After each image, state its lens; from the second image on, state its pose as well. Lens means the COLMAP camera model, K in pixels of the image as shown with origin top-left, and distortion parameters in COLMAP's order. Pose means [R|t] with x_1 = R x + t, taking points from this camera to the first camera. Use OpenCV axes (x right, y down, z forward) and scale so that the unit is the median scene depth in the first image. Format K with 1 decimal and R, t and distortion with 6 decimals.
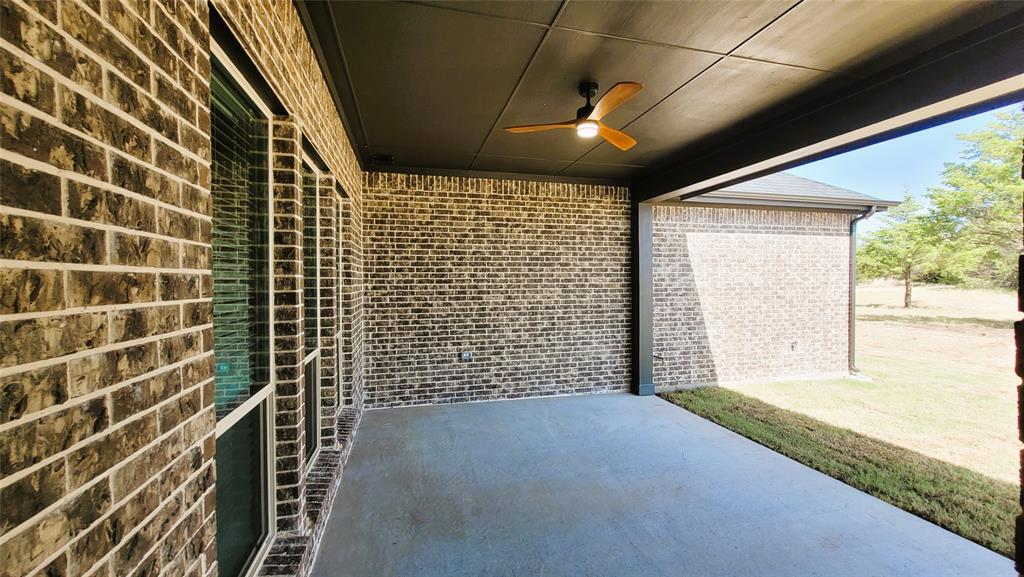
lens RADIAL K [[403.0, 0, 513.1], [0, 403.0, 286.3], [0, 0, 1]] dist [0.003242, -0.000181]
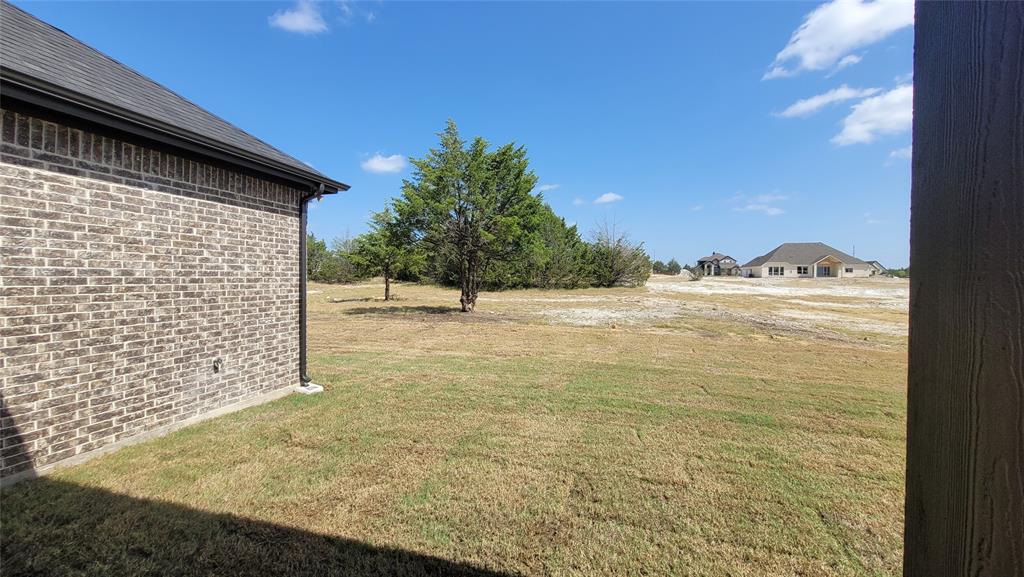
lens RADIAL K [[403.0, 0, 511.6], [0, 403.0, 284.5], [0, 0, 1]] dist [0.003242, -0.000181]
pose [[0.497848, -0.004717, 0.867252, 0.349285], [0.004329, 0.999986, 0.002954, 0.011331], [-0.867254, 0.002284, 0.497861, 0.229210]]
